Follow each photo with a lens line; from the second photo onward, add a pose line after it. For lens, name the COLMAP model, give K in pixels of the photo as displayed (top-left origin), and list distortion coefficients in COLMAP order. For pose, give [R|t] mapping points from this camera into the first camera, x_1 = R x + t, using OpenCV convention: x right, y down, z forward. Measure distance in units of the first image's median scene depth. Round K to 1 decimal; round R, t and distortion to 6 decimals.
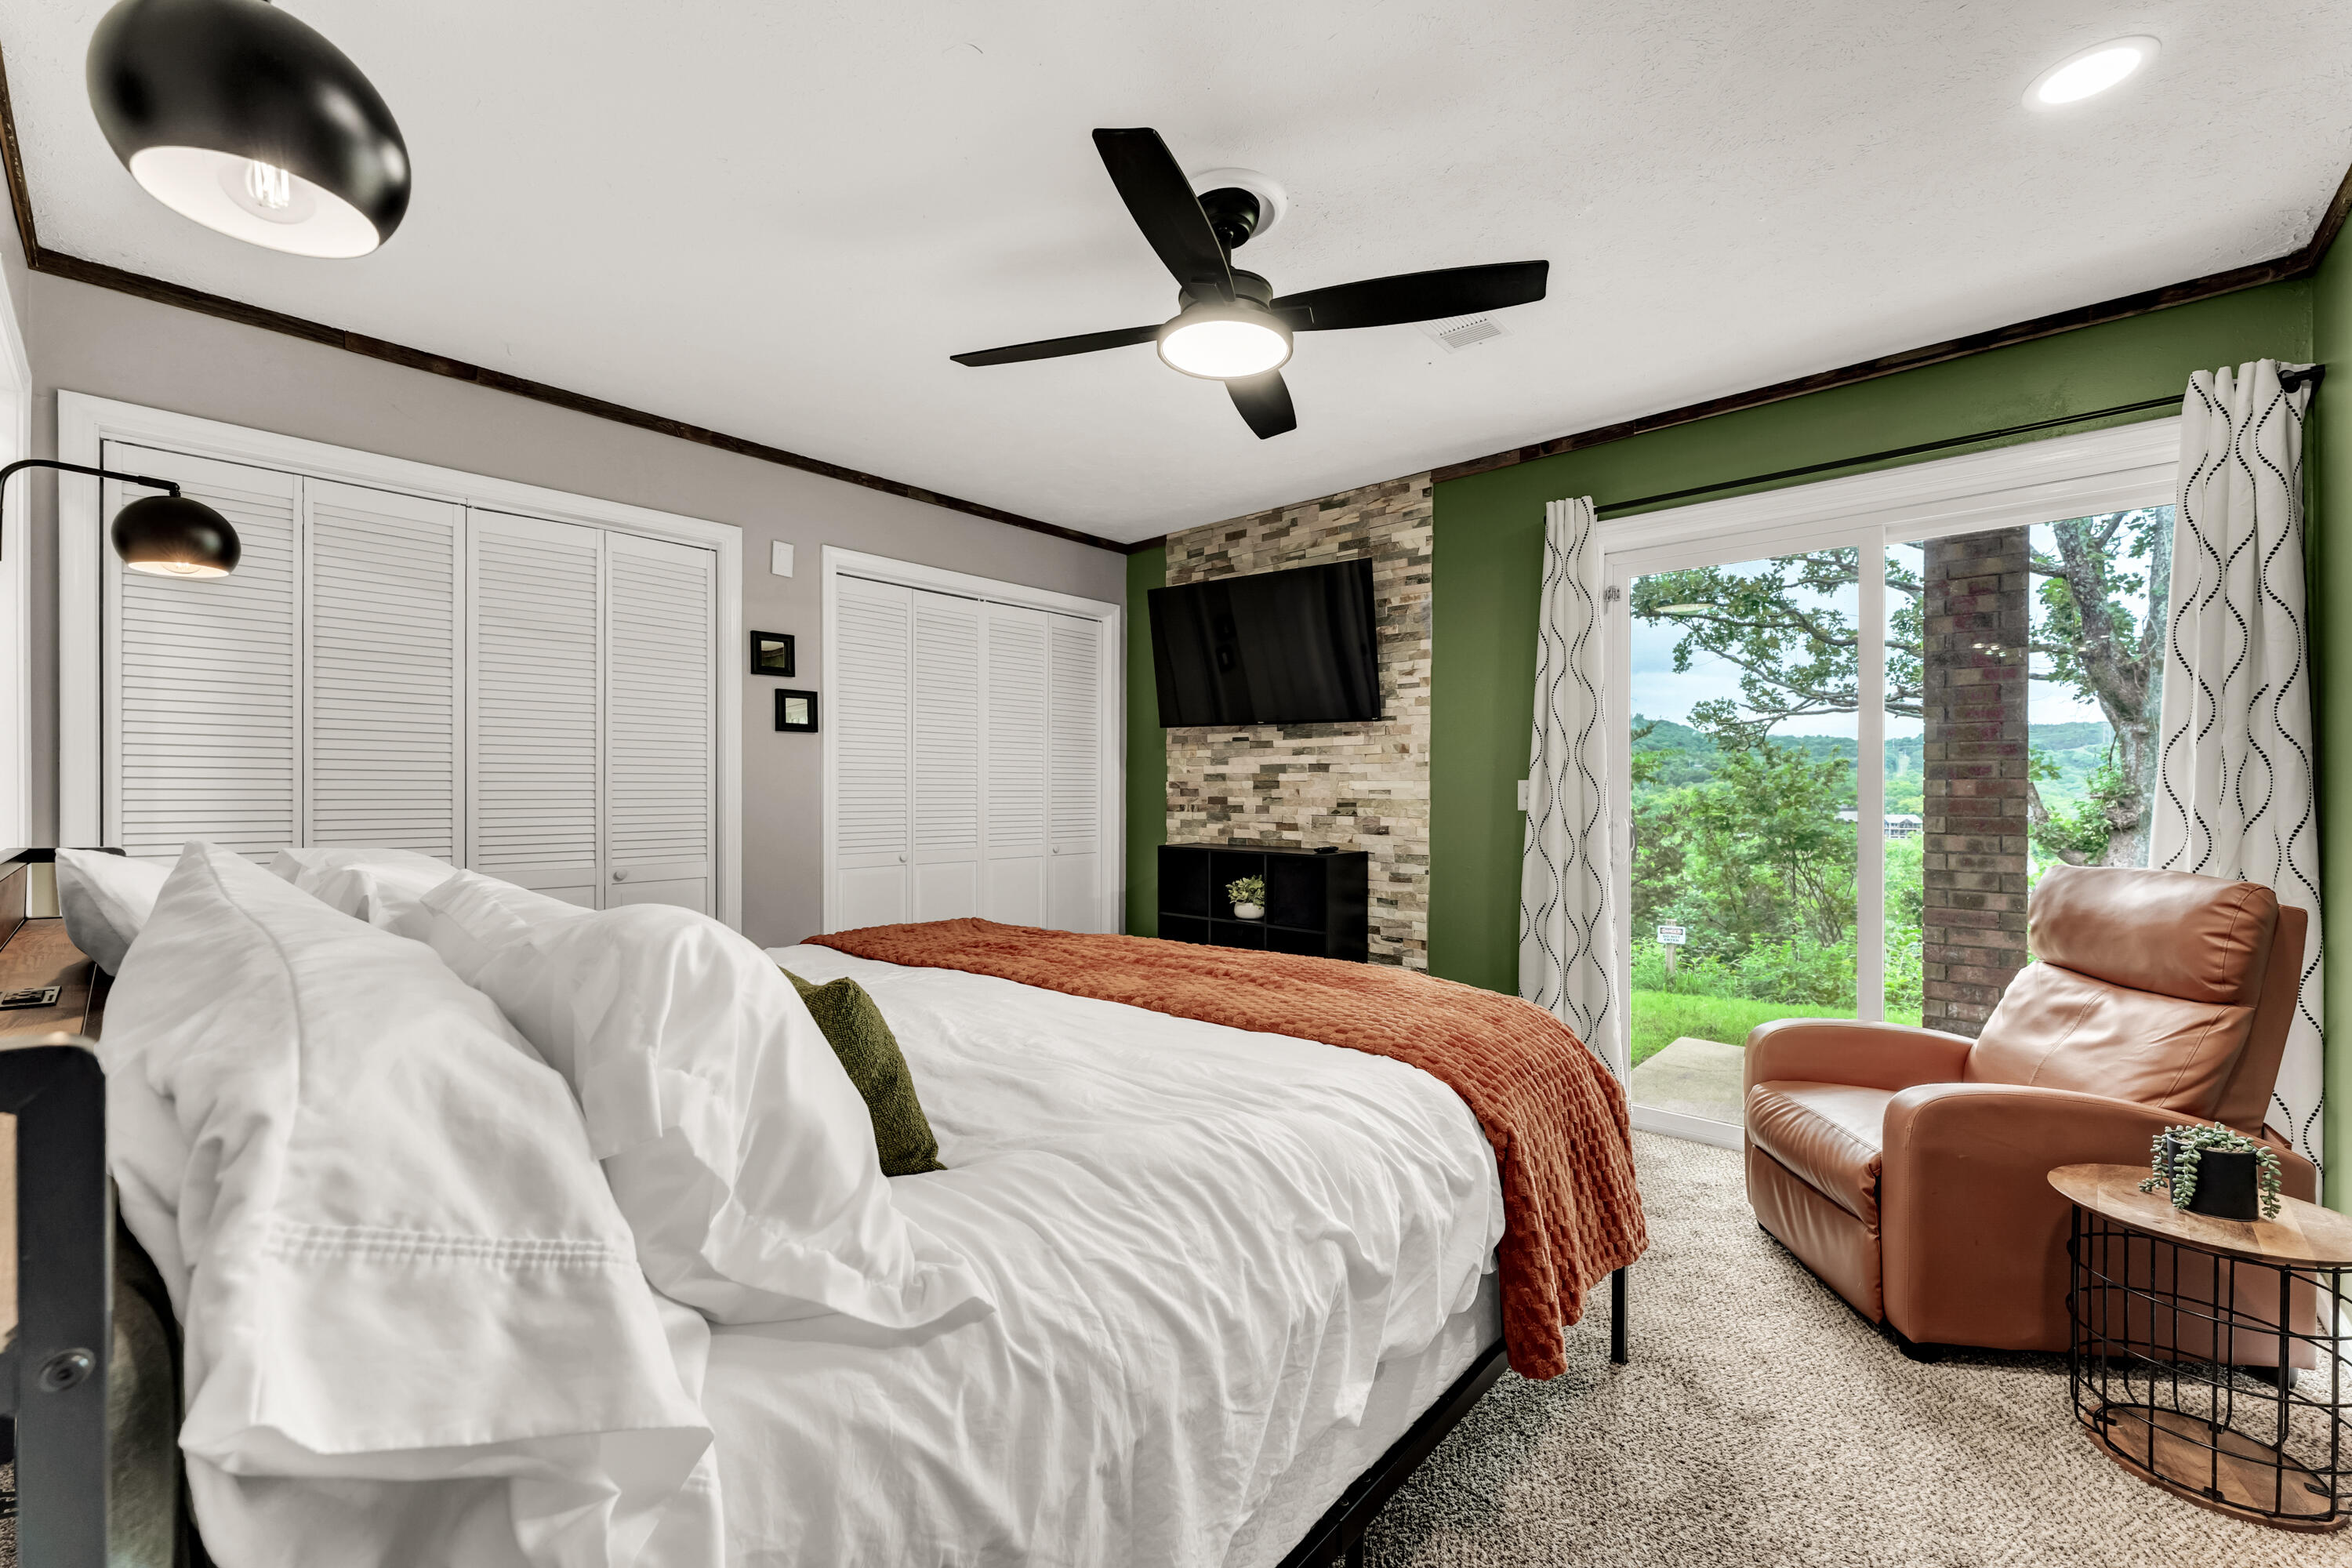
lens RADIAL K [[941.2, 0, 1182.6], [0, 941.2, 793.2], [0, 0, 1]] dist [0.000939, 0.000091]
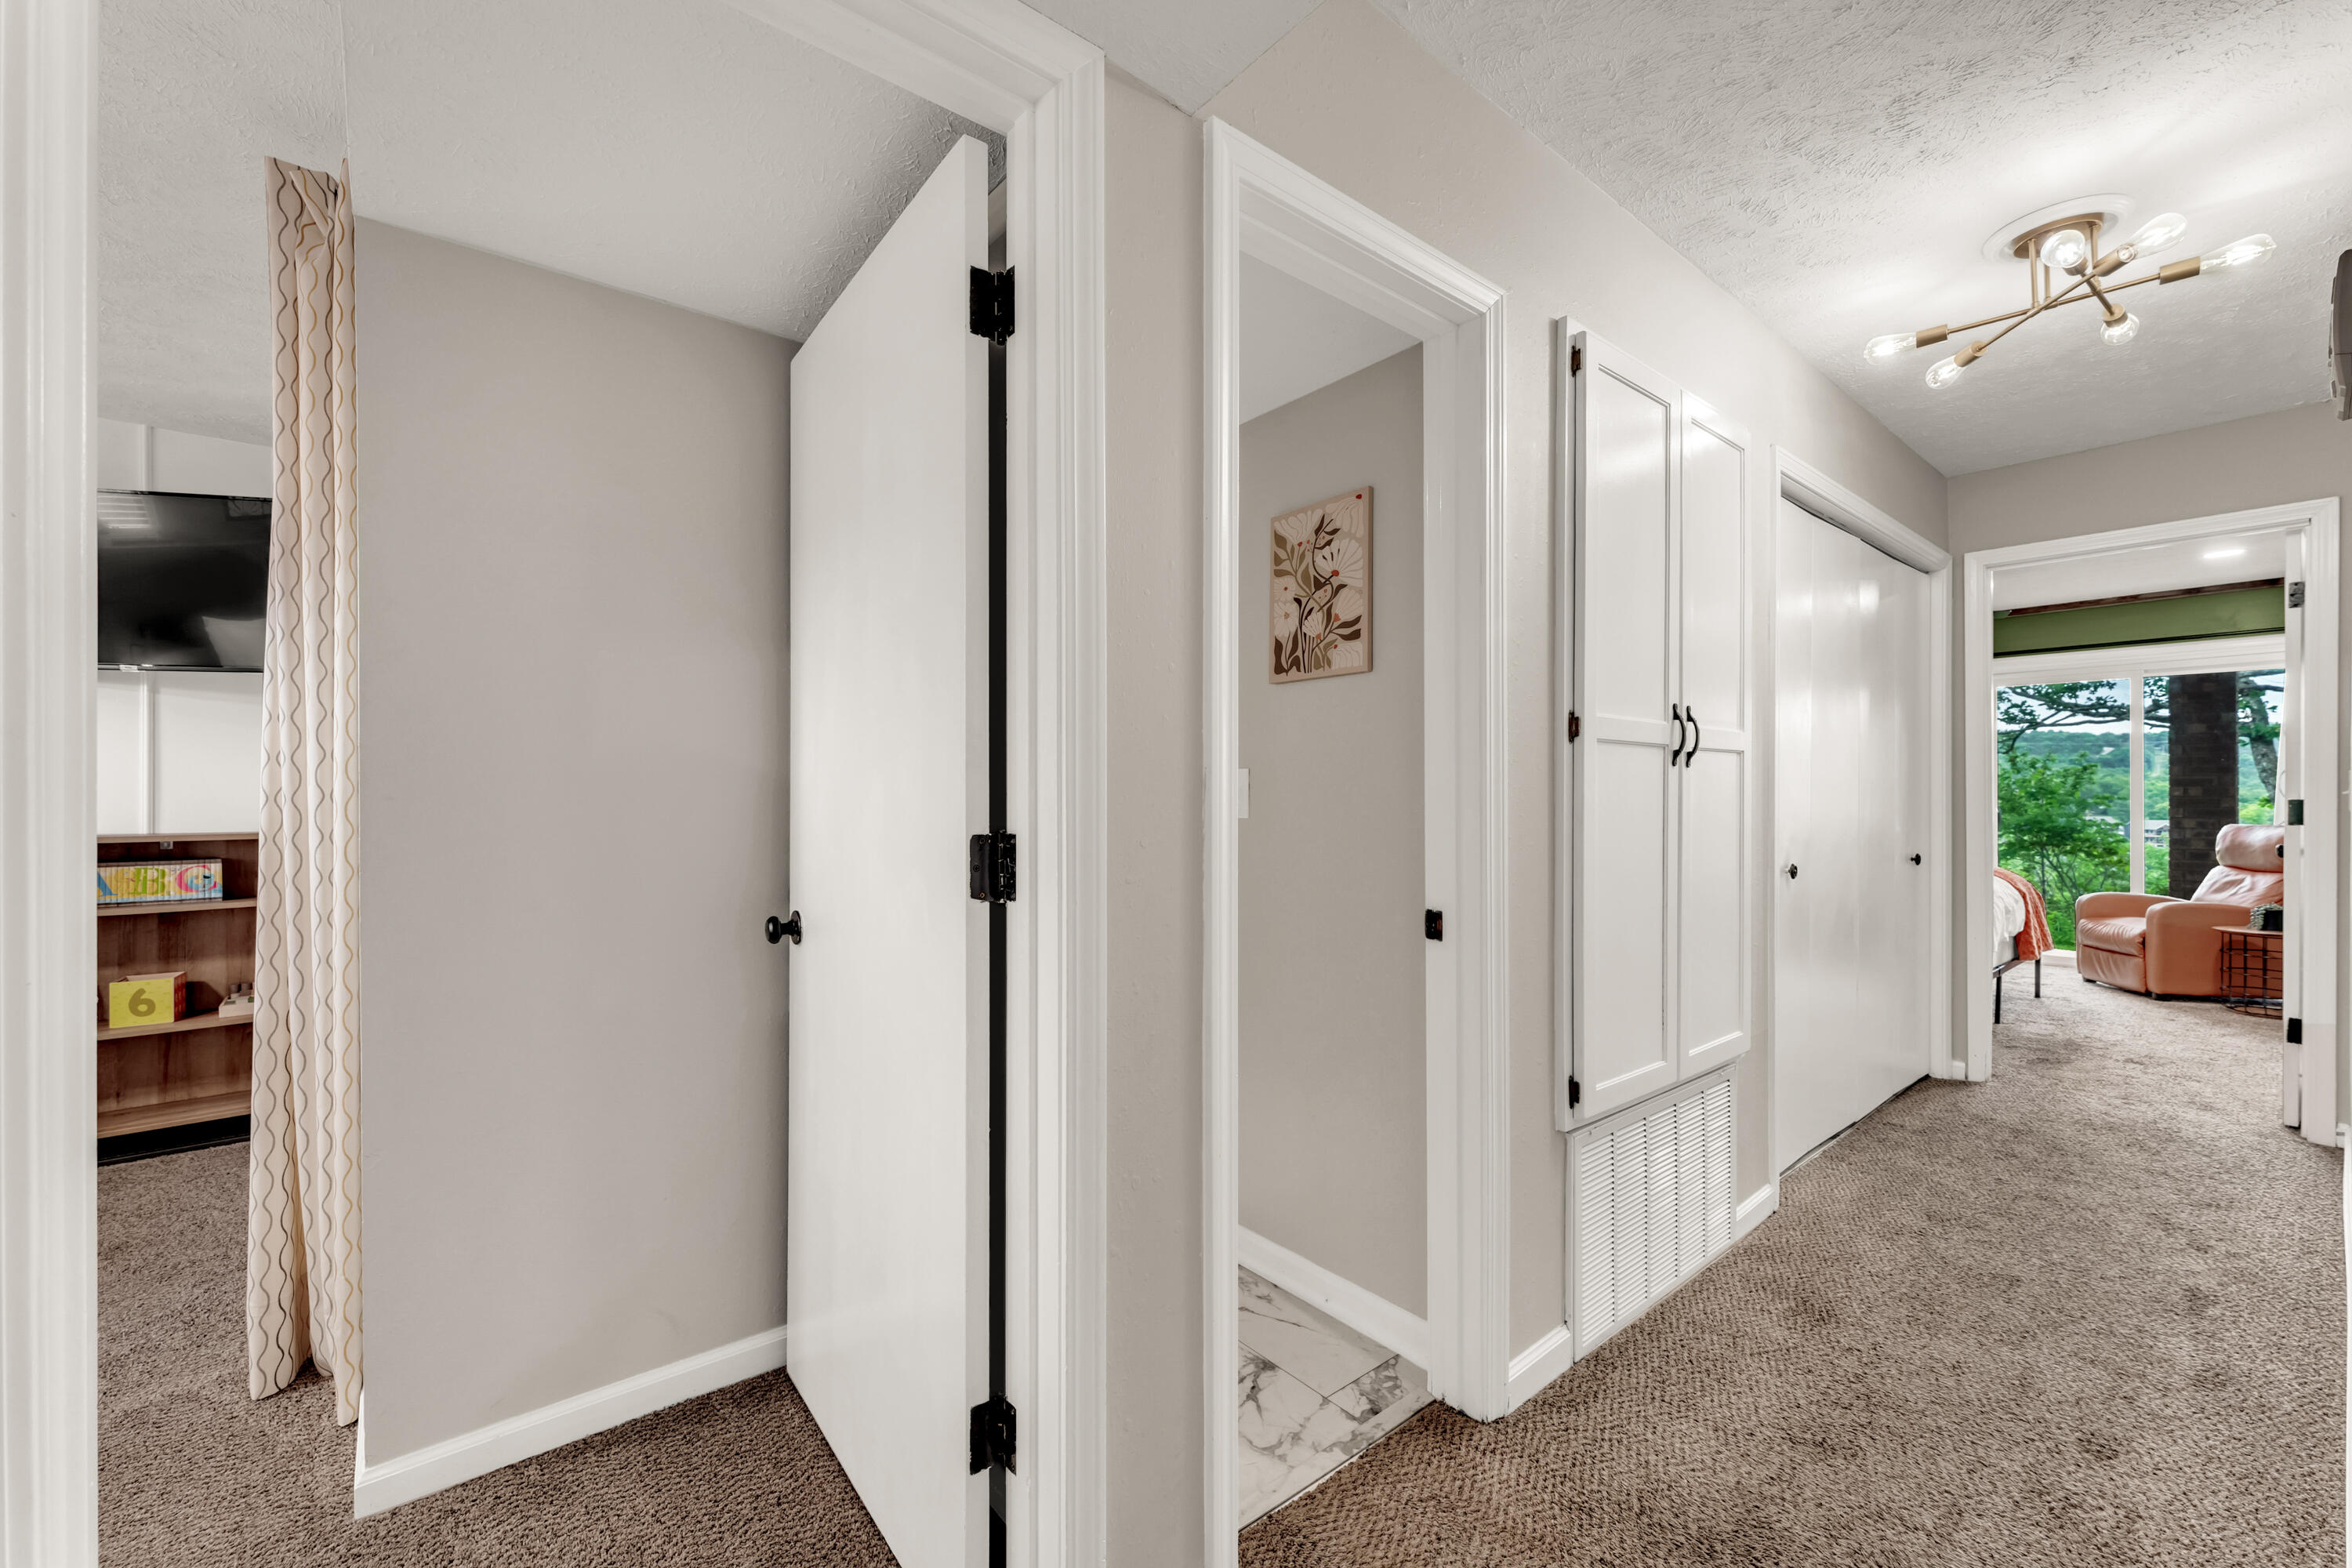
lens RADIAL K [[941.2, 0, 1171.6], [0, 941.2, 792.2], [0, 0, 1]] dist [0.000939, 0.000091]
pose [[0.987892, -0.004984, -0.155062, -0.765264], [0.004089, 0.999973, -0.006090, -0.001619], [0.155088, 0.005382, 0.987886, -1.009603]]
